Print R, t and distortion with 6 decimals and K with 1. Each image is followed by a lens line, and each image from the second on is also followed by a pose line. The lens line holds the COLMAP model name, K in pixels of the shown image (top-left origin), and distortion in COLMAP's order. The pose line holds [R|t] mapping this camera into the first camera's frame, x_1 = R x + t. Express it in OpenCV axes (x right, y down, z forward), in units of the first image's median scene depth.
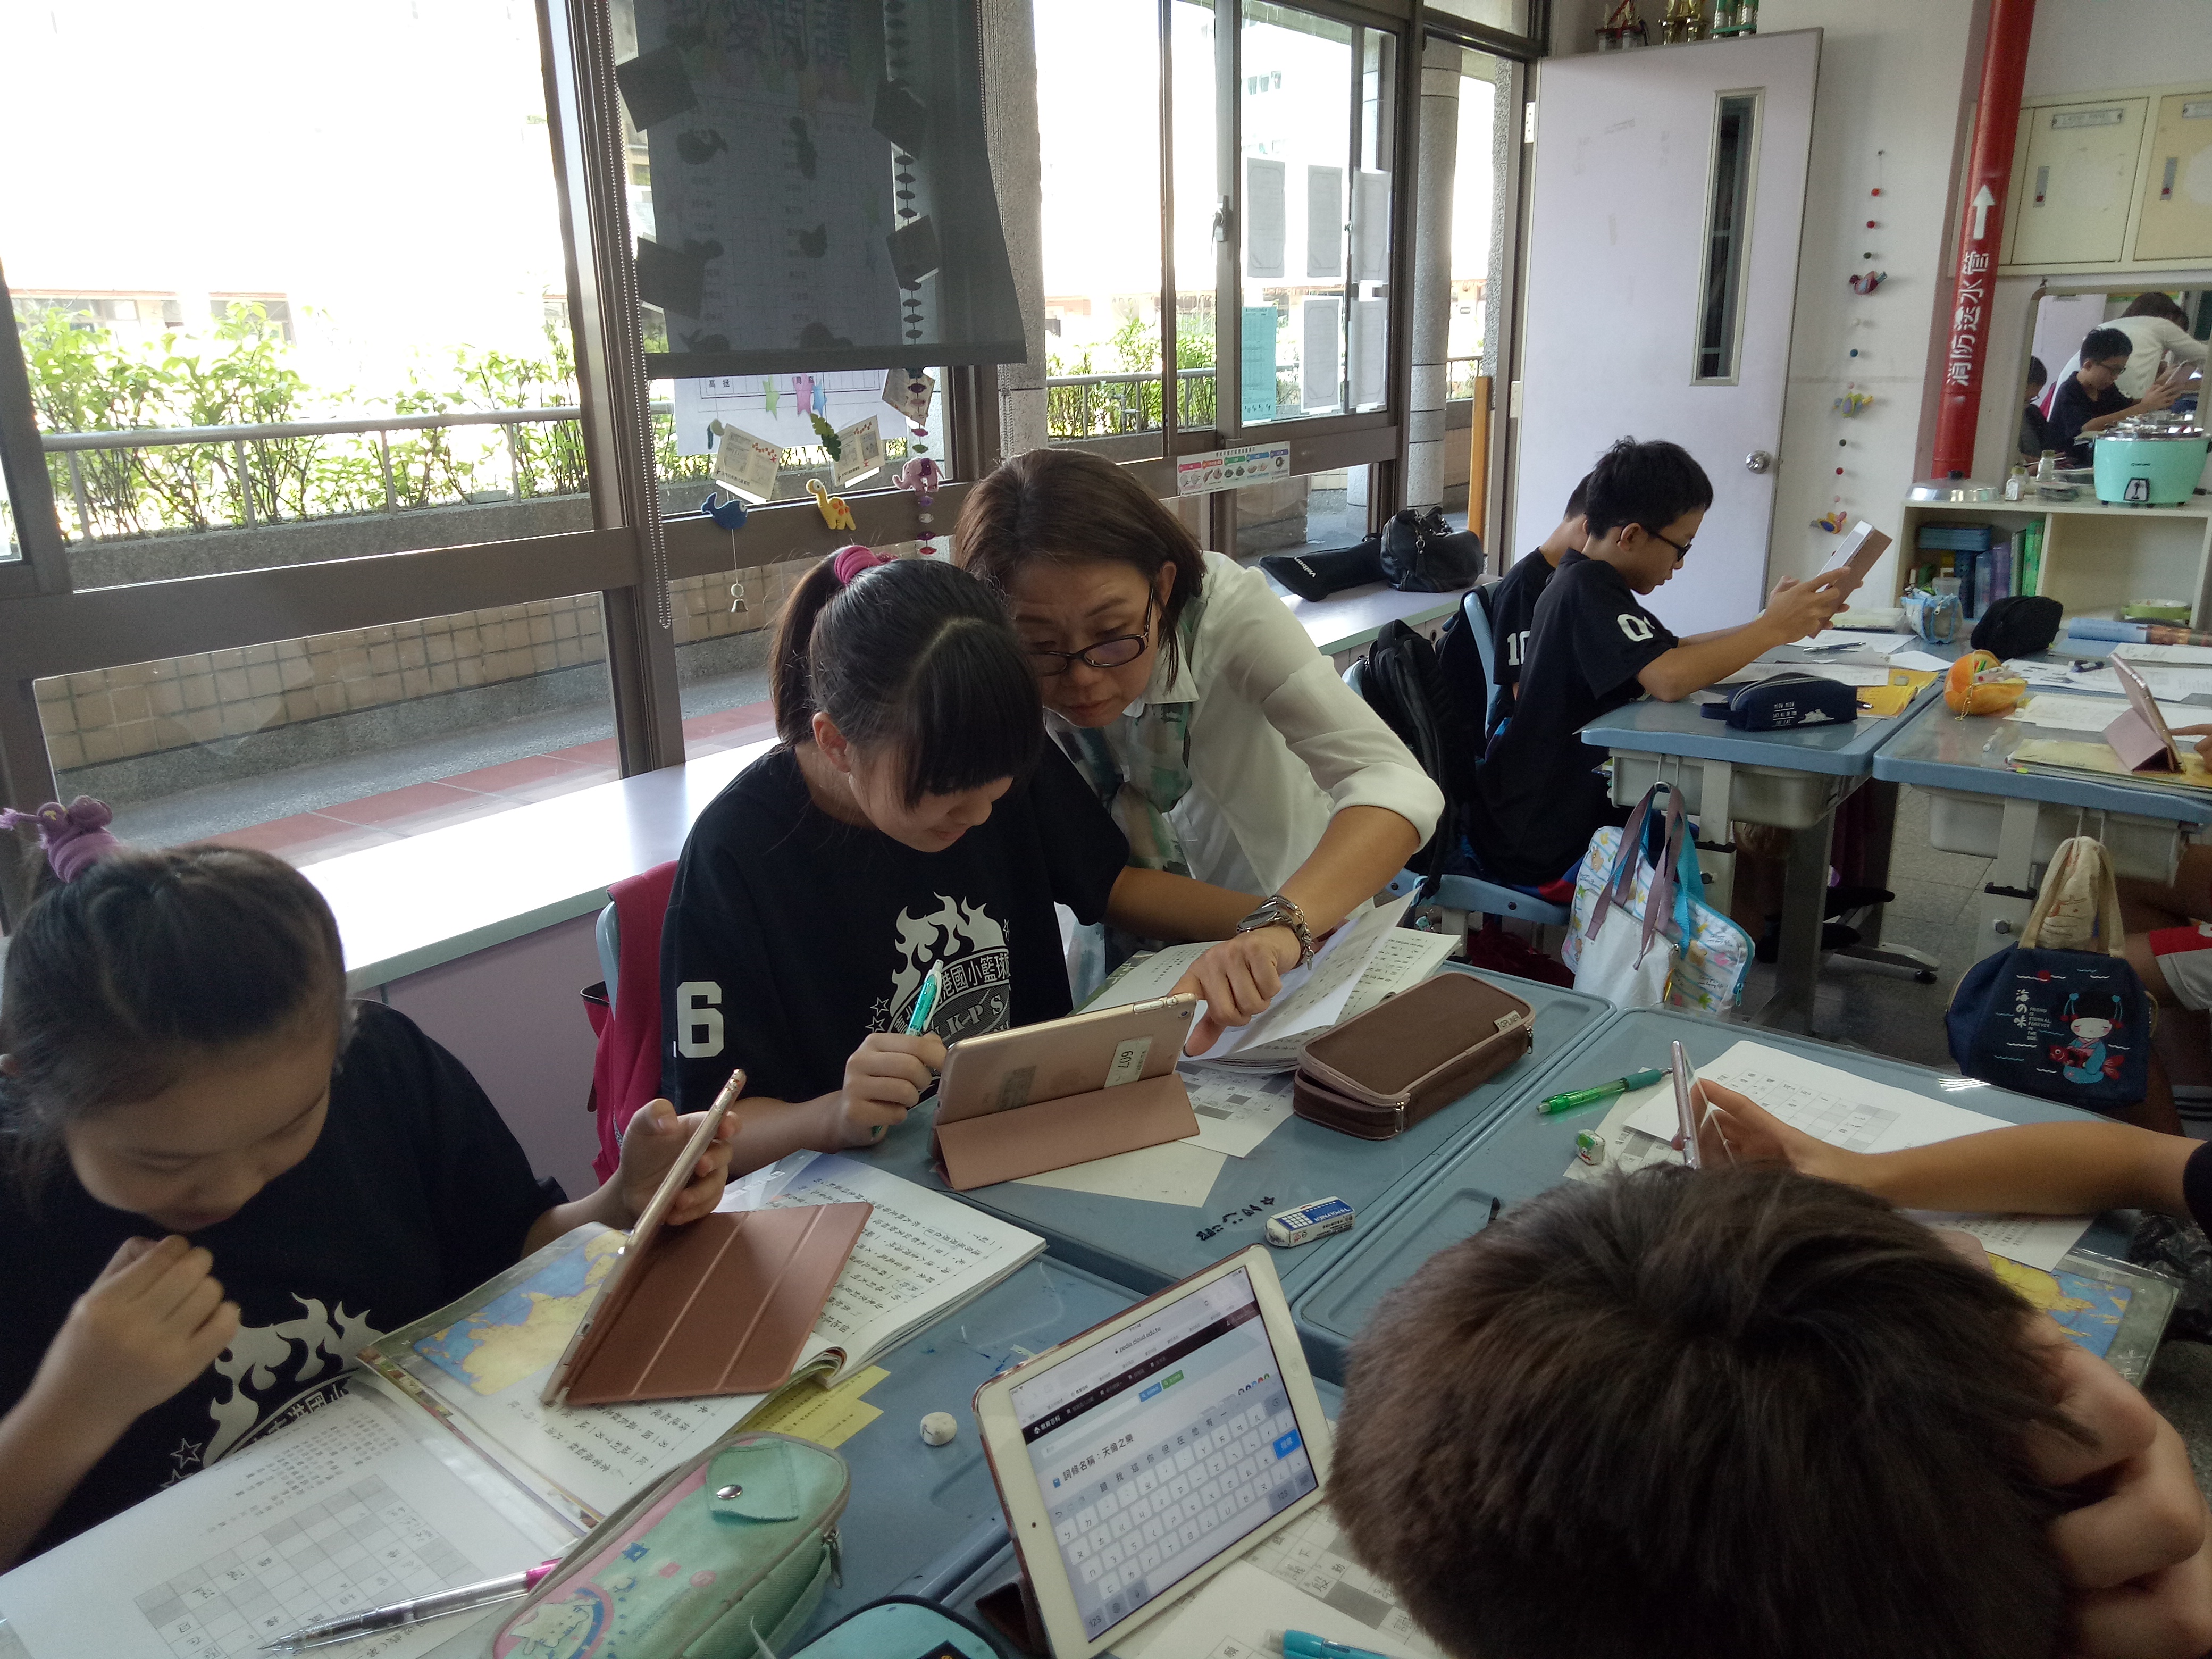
lens RADIAL K [[1599.4, 0, 1106.0], [0, 1599.4, 829.5], [0, 0, 1]] dist [-0.003710, 0.003878]
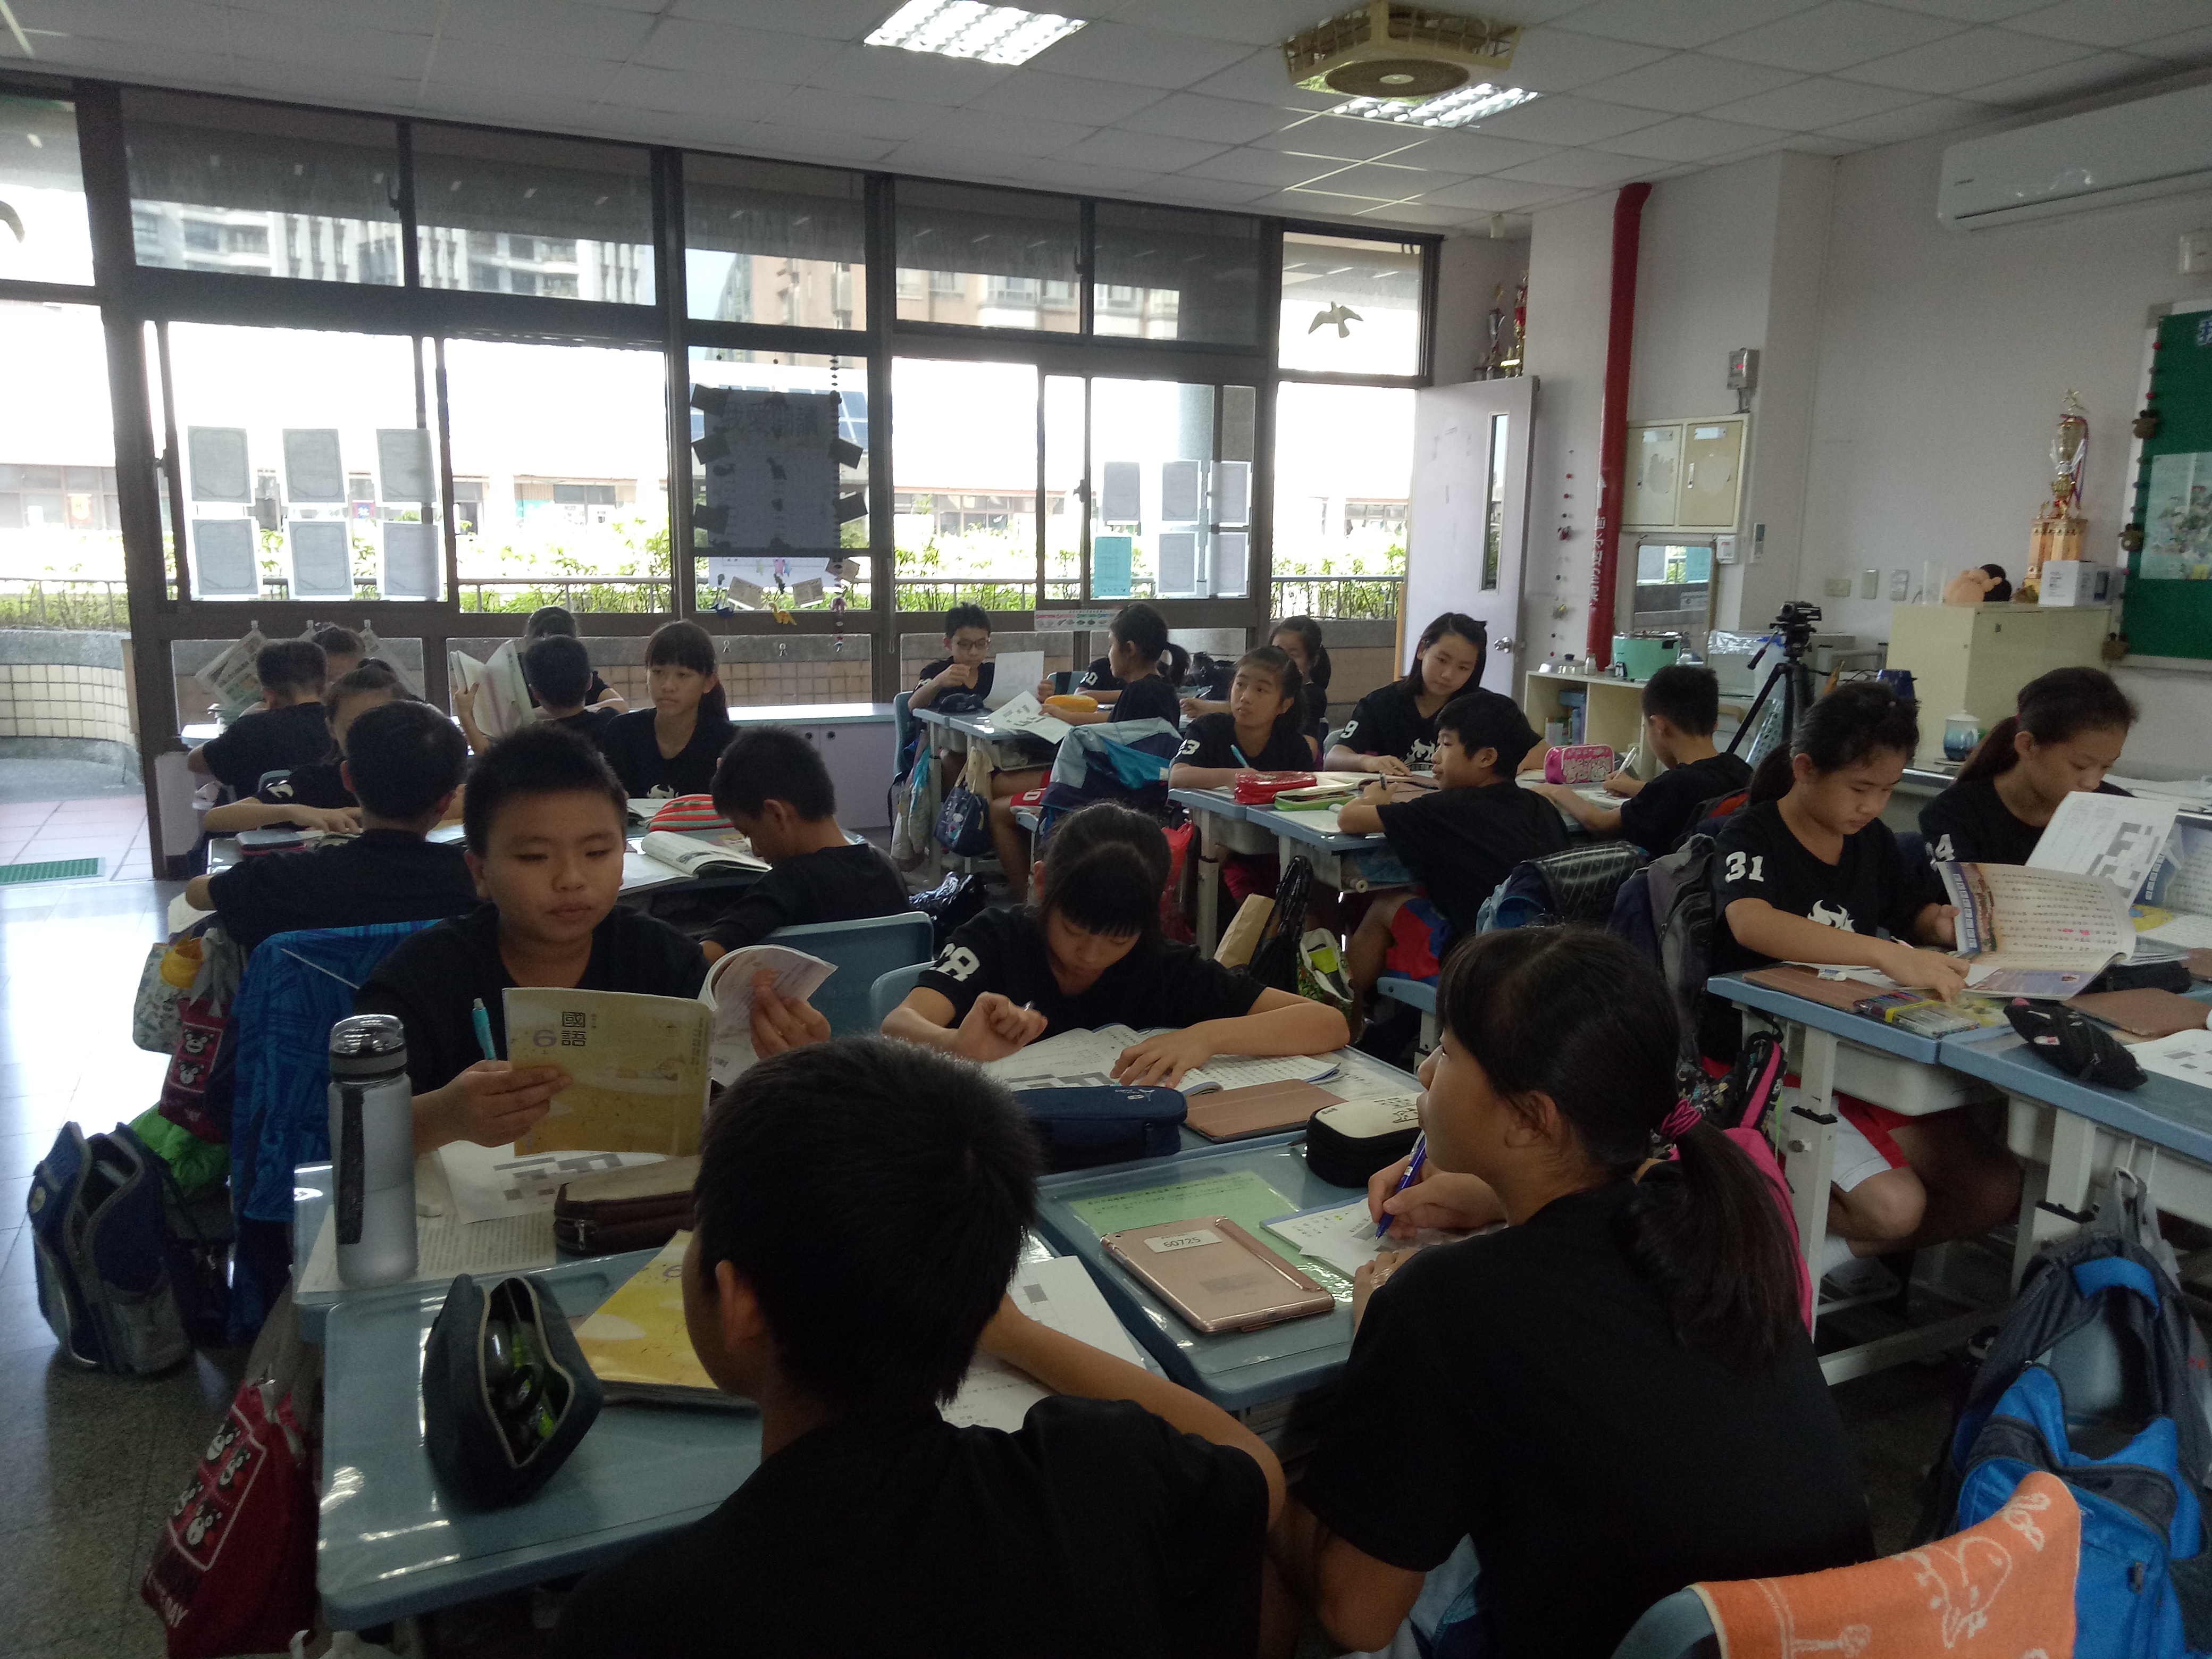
lens RADIAL K [[1599.4, 0, 1106.0], [0, 1599.4, 829.5], [0, 0, 1]] dist [-0.003710, 0.003878]
pose [[0.894589, 0.114432, -0.431990, 1.229657], [-0.163919, 0.983307, -0.078981, 0.202671], [0.415741, 0.141467, 0.898413, -0.809900]]
